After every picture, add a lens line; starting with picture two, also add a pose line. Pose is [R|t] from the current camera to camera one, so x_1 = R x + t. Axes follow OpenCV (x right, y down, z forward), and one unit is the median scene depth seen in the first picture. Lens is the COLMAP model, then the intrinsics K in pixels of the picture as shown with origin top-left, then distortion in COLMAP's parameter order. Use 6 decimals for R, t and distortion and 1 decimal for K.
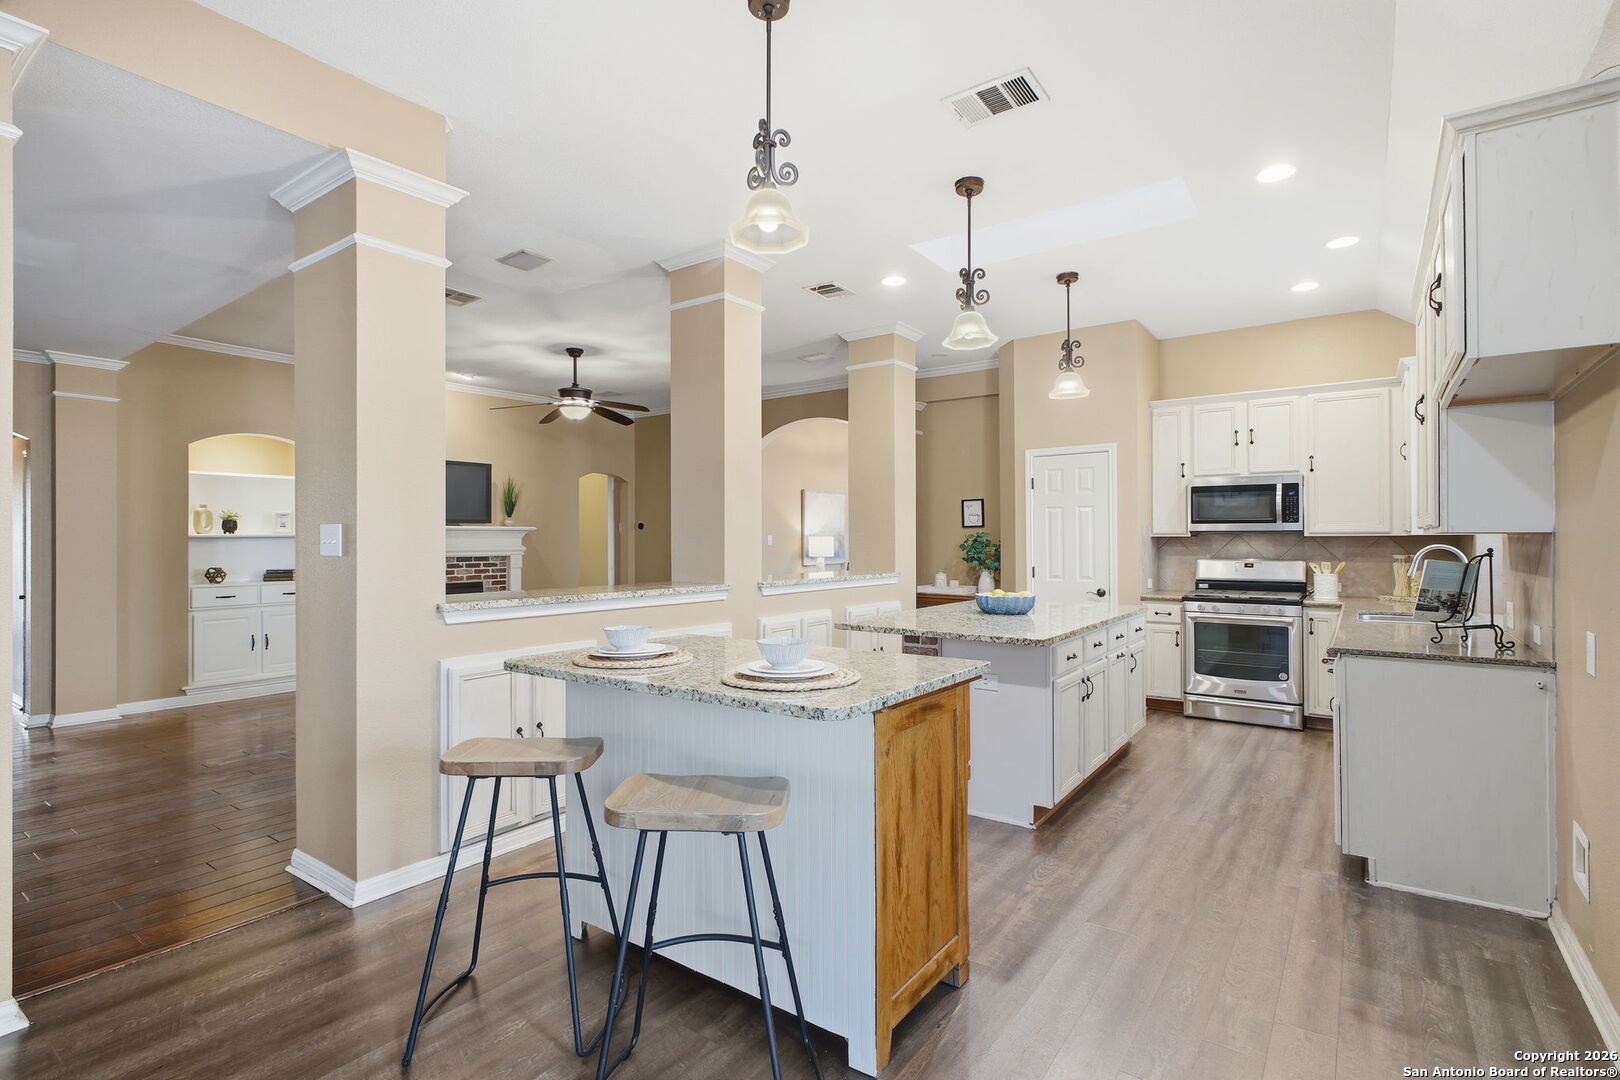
lens RADIAL K [[770.8, 0, 818.0], [0, 770.8, 534.5], [0, 0, 1]] dist [0.009500, 0.000085]
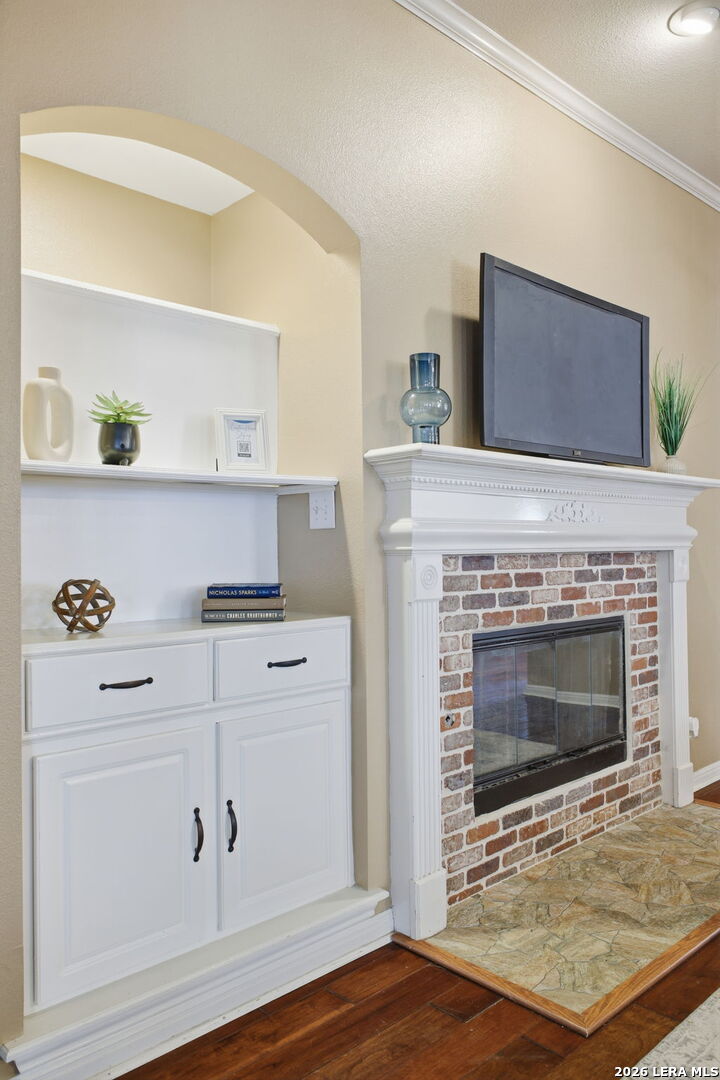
lens RADIAL K [[793.7, 0, 360.0], [0, 793.7, 540.0], [0, 0, 1]] dist [-0.008740, -0.004111]
pose [[0.982052, -0.005044, -0.188544, -0.691220], [0.004502, 0.999984, -0.003302, 0.032624], [0.188558, 0.002394, 0.982059, 0.809112]]
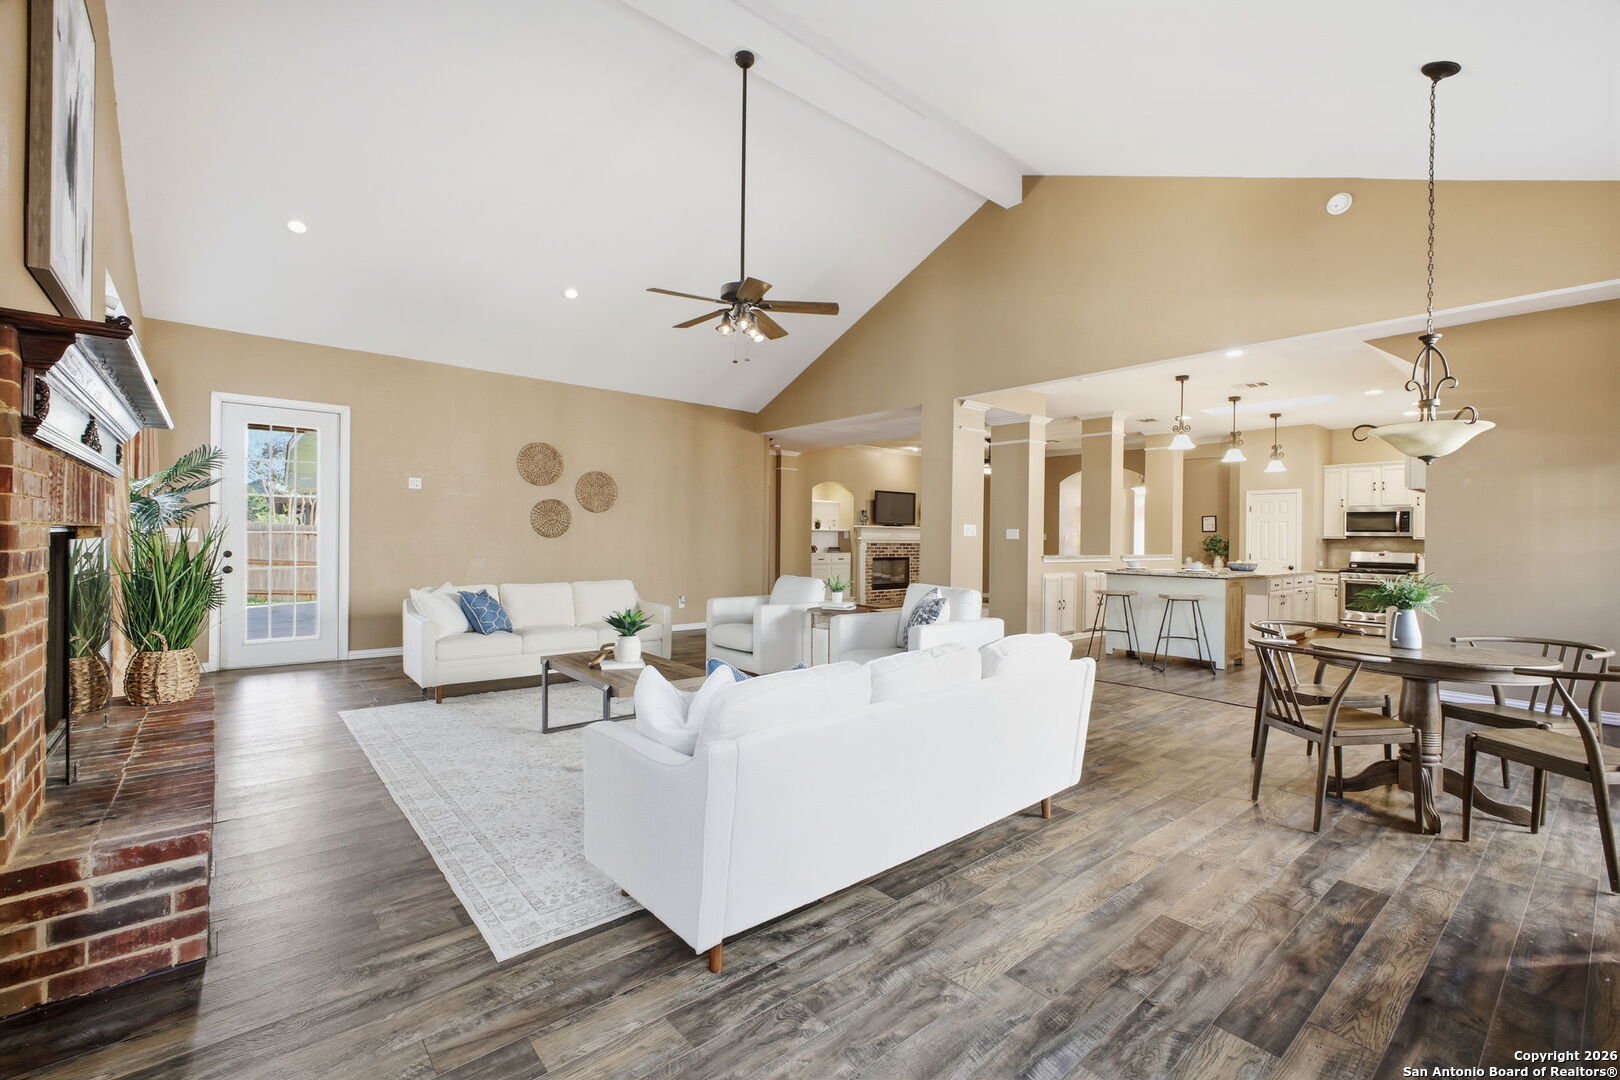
lens RADIAL K [[710.7, 0, 807.4], [0, 710.7, 535.9], [0, 0, 1]] dist [-0.000060, 0.000247]
pose [[0.969069, 0.016872, -0.246212, -0.356941], [-0.015974, 0.999856, 0.005641, 0.007075], [0.246272, -0.001533, 0.969200, -0.986625]]
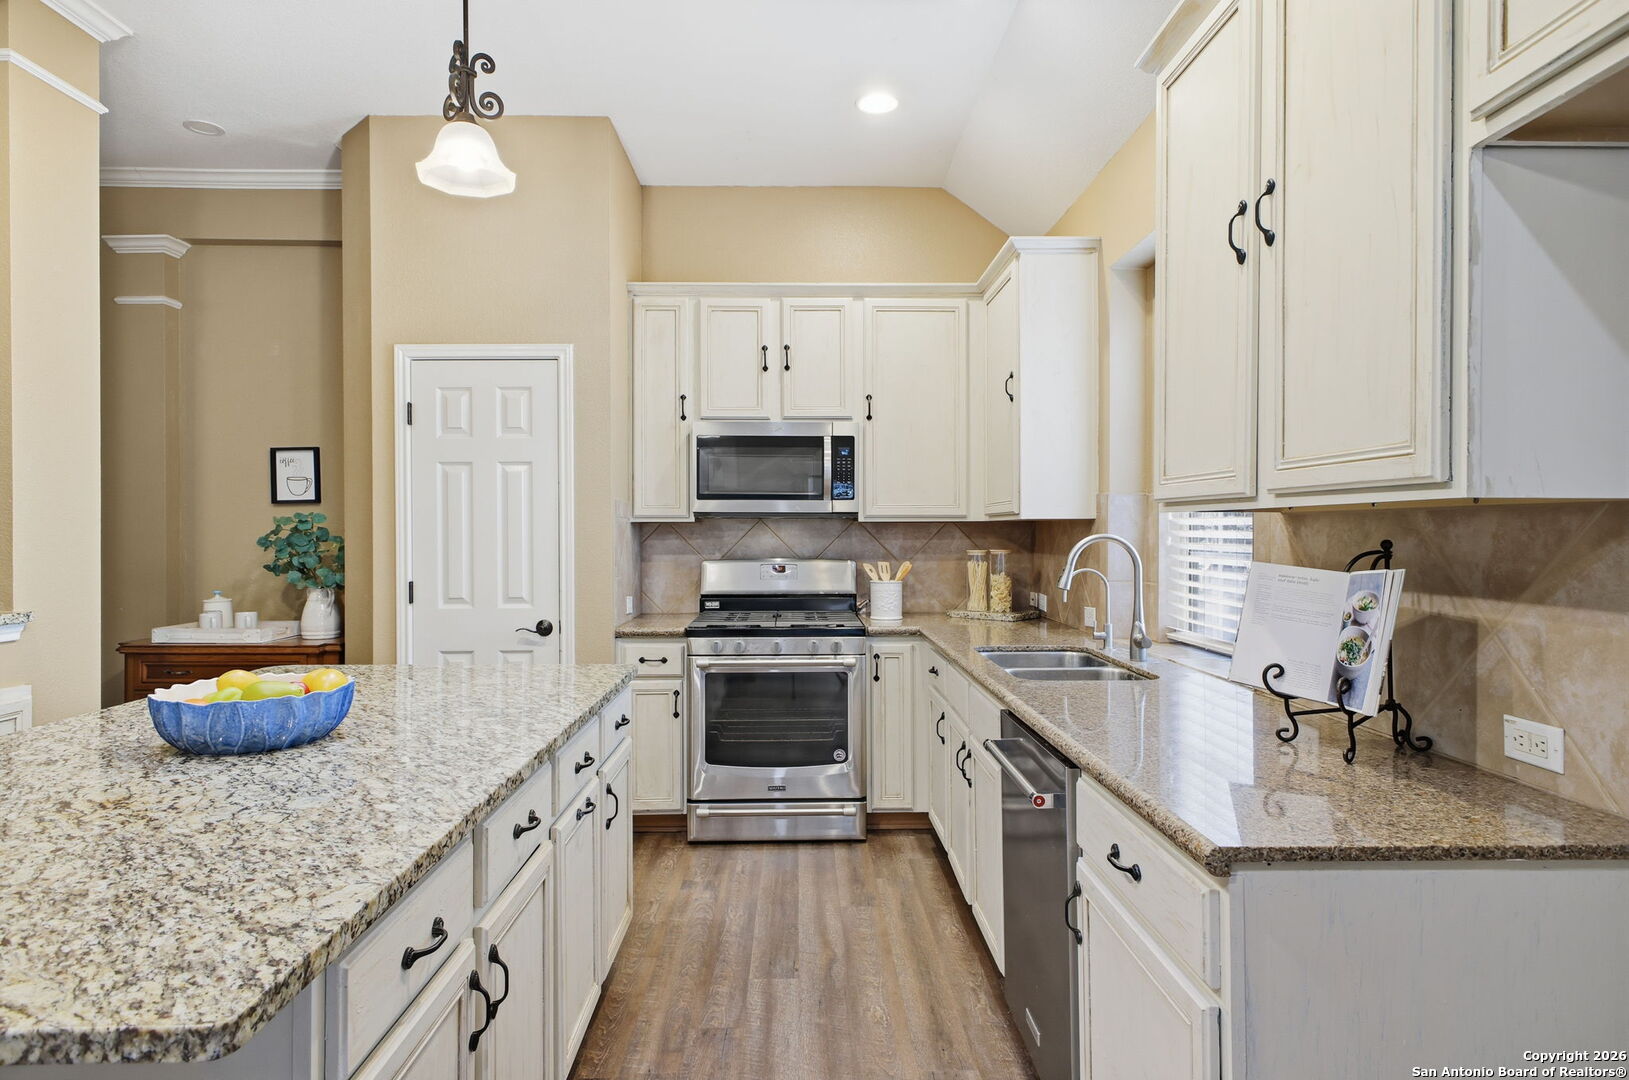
lens RADIAL K [[892.3, 0, 815.4], [0, 892.3, 523.9], [0, 0, 1]] dist [0.000686, 0.000378]
pose [[0.802031, 0.004279, 0.597268, 0.154944], [-0.003463, 0.999991, -0.002513, 0.005521], [-0.597273, -0.000053, 0.802038, 0.410035]]
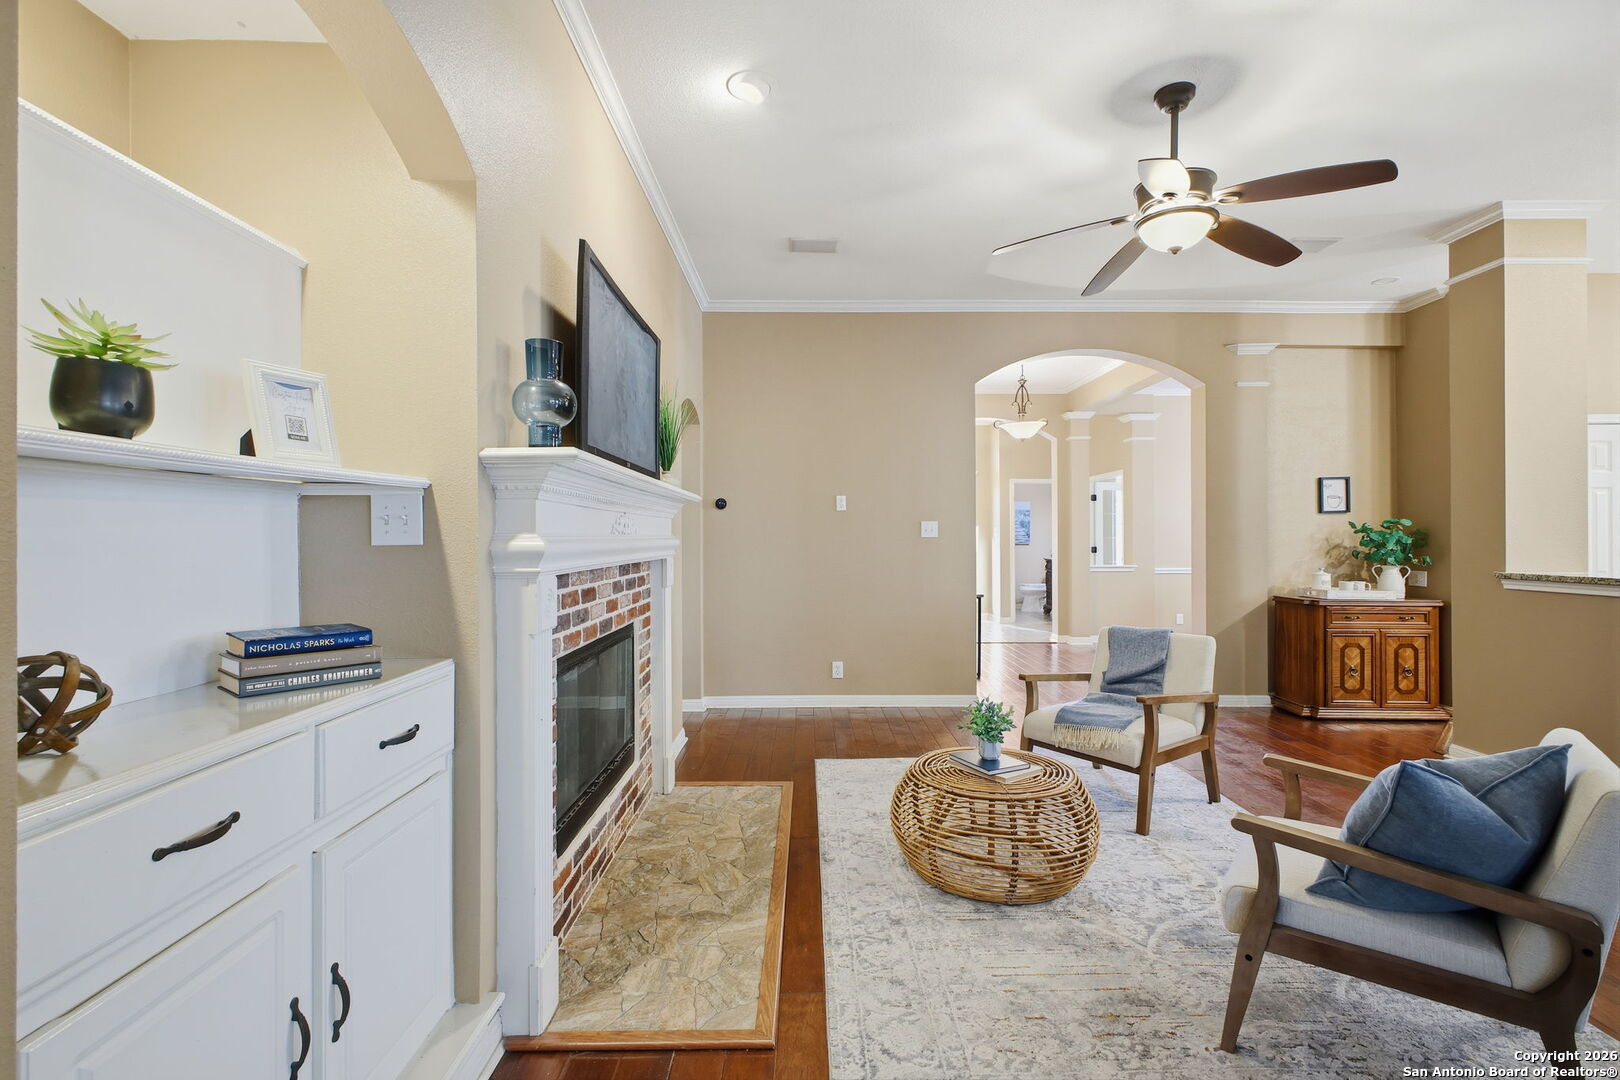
lens RADIAL K [[726.0, 0, 809.0], [0, 726.0, 537.4], [0, 0, 1]] dist [0.000524, 0.000198]
pose [[0.805843, 0.002410, 0.592124, -0.829920], [-0.003921, 0.999992, 0.001266, 0.021089], [-0.592116, -0.003342, 0.805846, 0.891168]]
